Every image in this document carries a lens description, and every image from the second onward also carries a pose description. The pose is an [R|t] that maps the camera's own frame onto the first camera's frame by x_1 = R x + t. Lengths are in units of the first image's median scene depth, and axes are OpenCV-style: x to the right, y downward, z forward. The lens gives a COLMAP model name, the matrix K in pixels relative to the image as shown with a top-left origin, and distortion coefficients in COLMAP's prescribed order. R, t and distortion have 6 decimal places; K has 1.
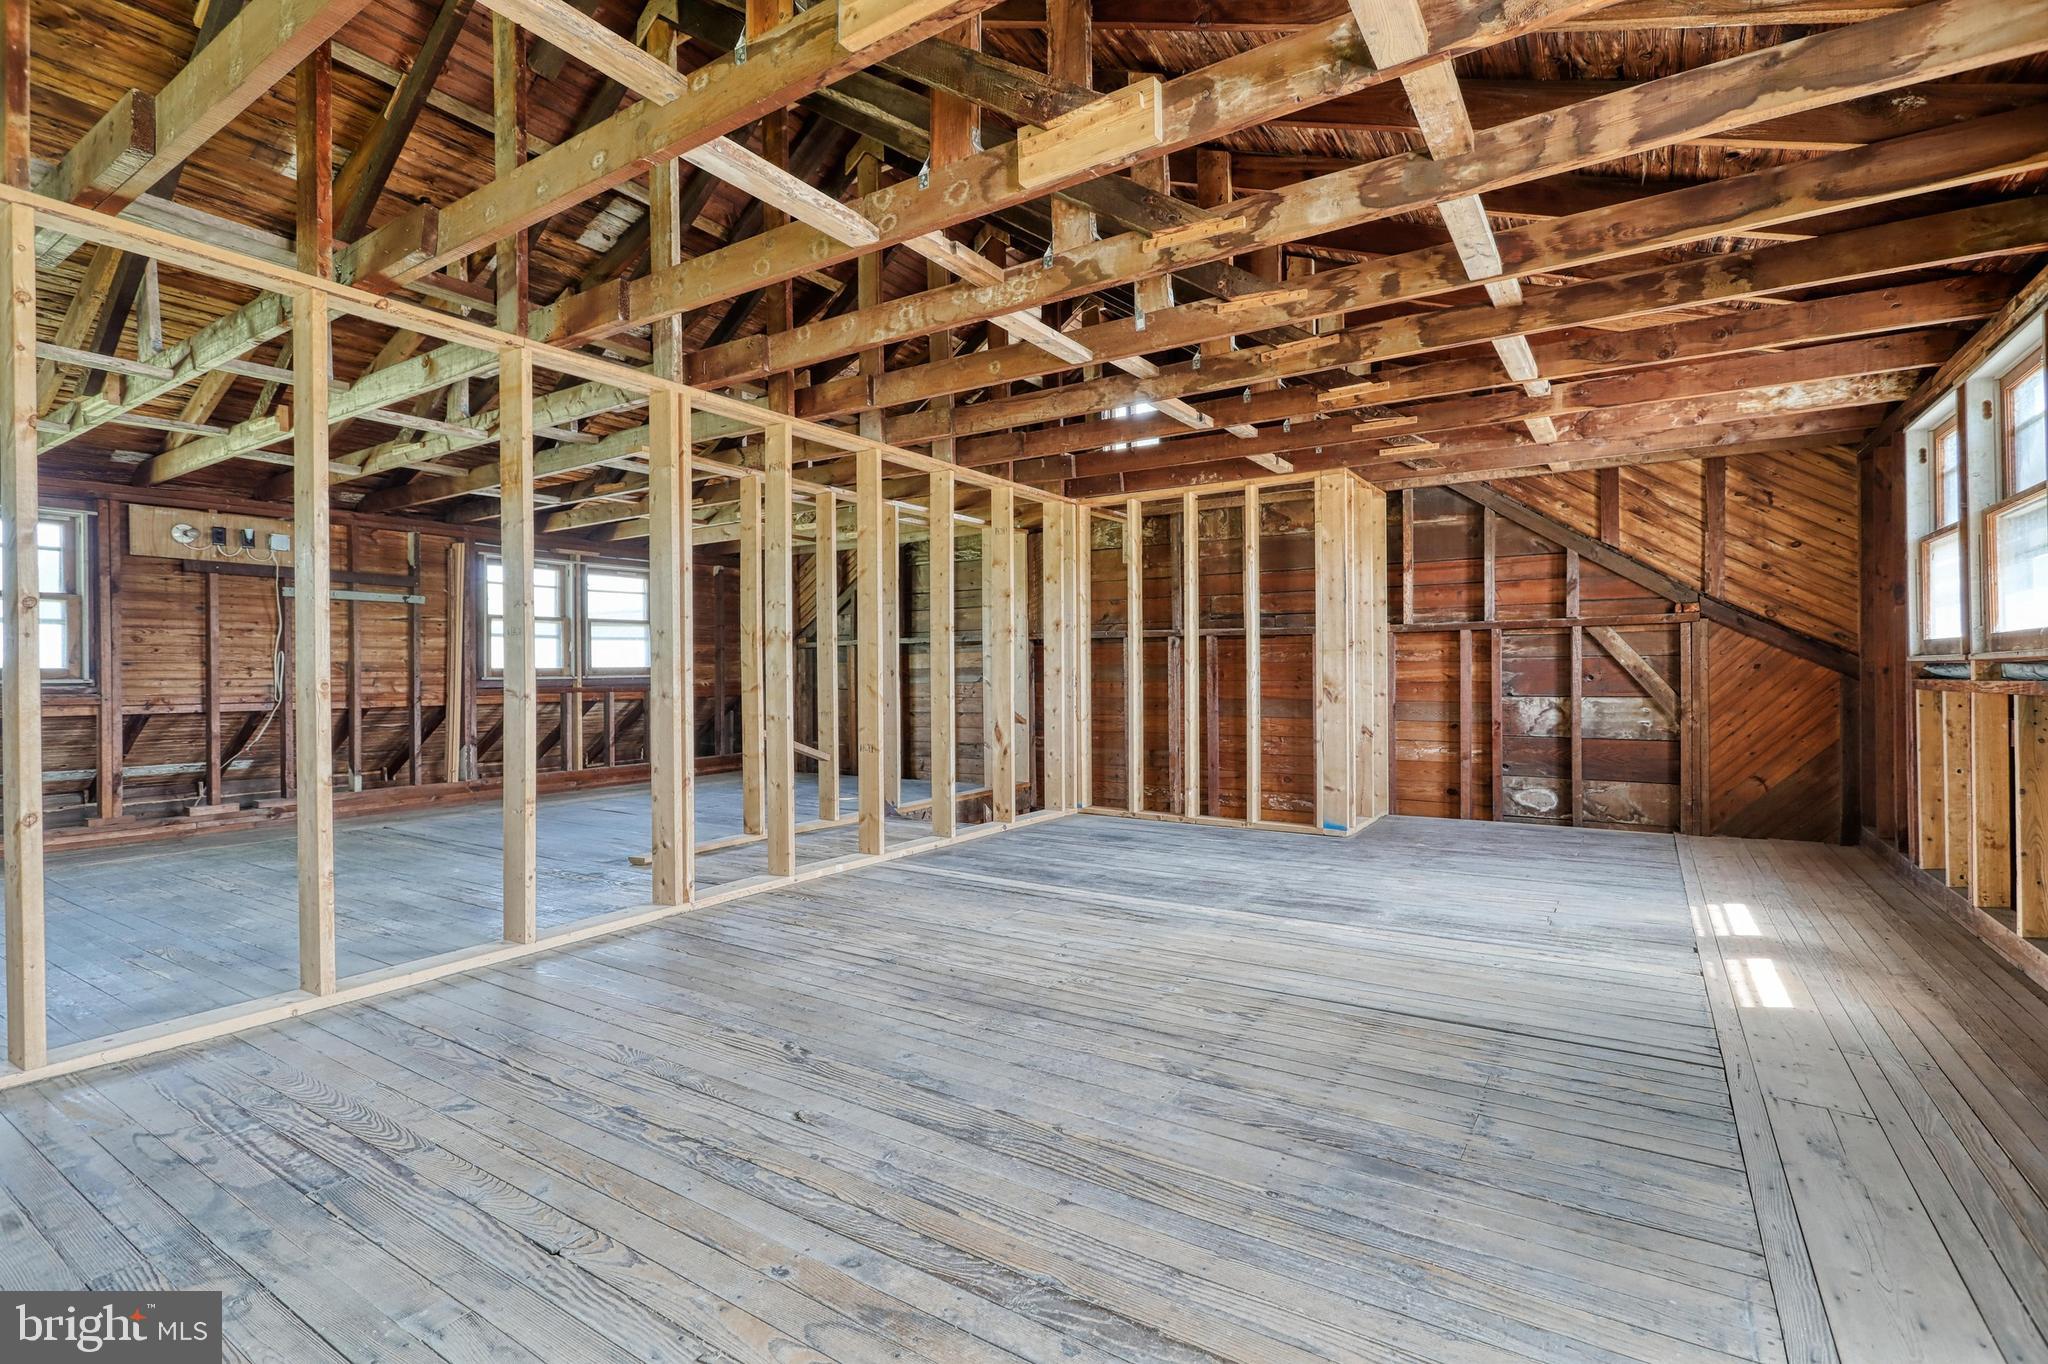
lens RADIAL K [[964.2, 0, 1017.5], [0, 964.2, 678.3], [0, 0, 1]] dist [0.003025, 0.002138]
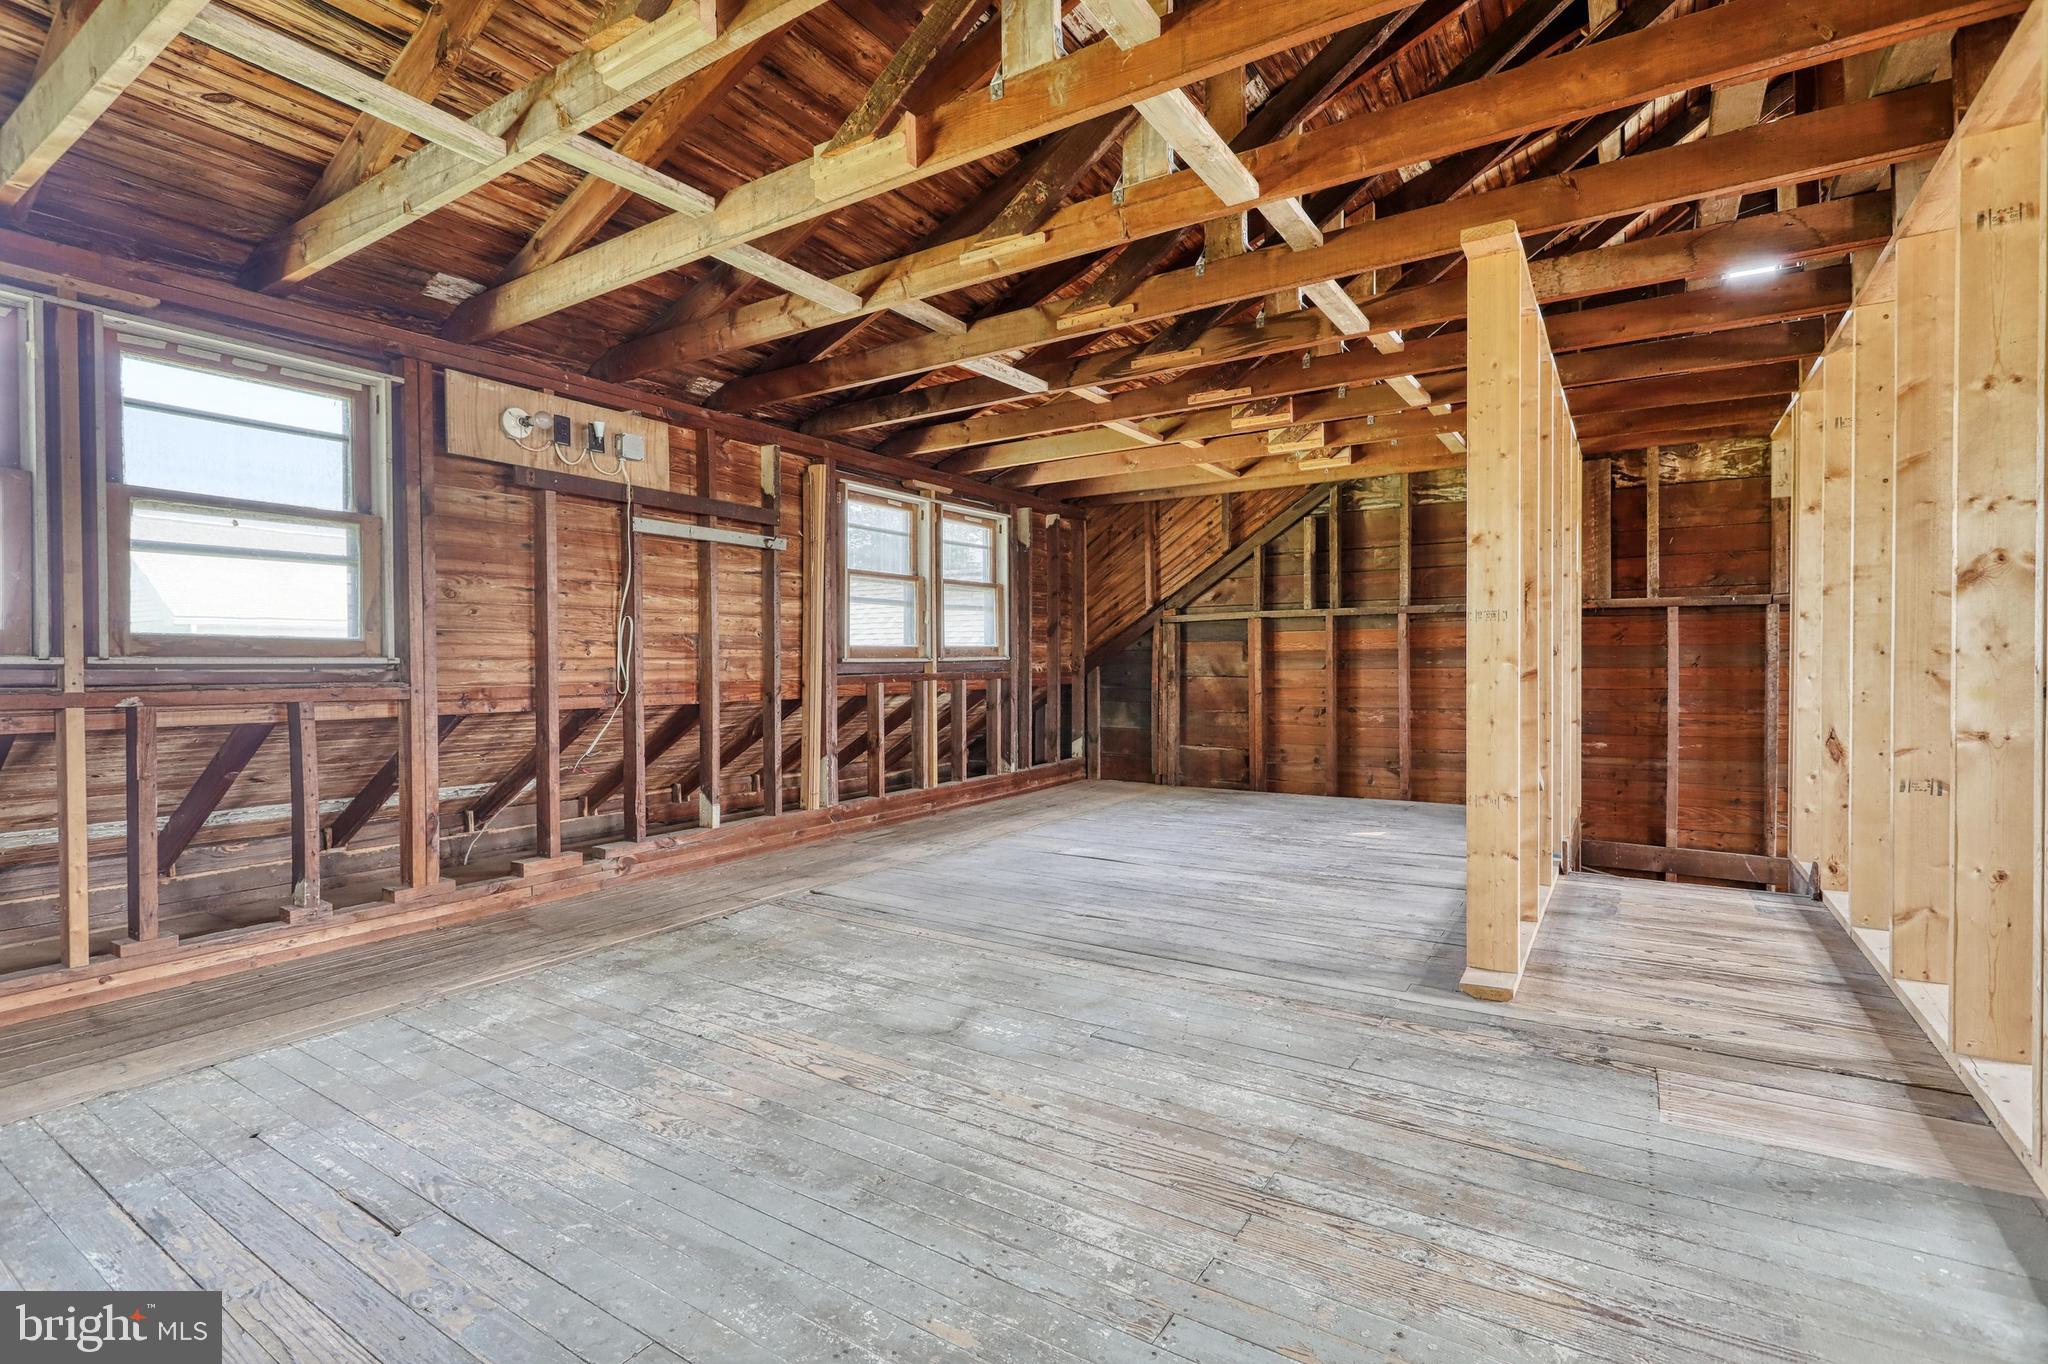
lens RADIAL K [[964.2, 0, 1024.7], [0, 964.2, 675.9], [0, 0, 1]] dist [0.003025, 0.002138]
pose [[0.999966, 0.002132, 0.007932, -0.515220], [-0.002218, 0.999938, 0.010887, 0.004660], [-0.007908, -0.010904, 0.999909, 0.358902]]
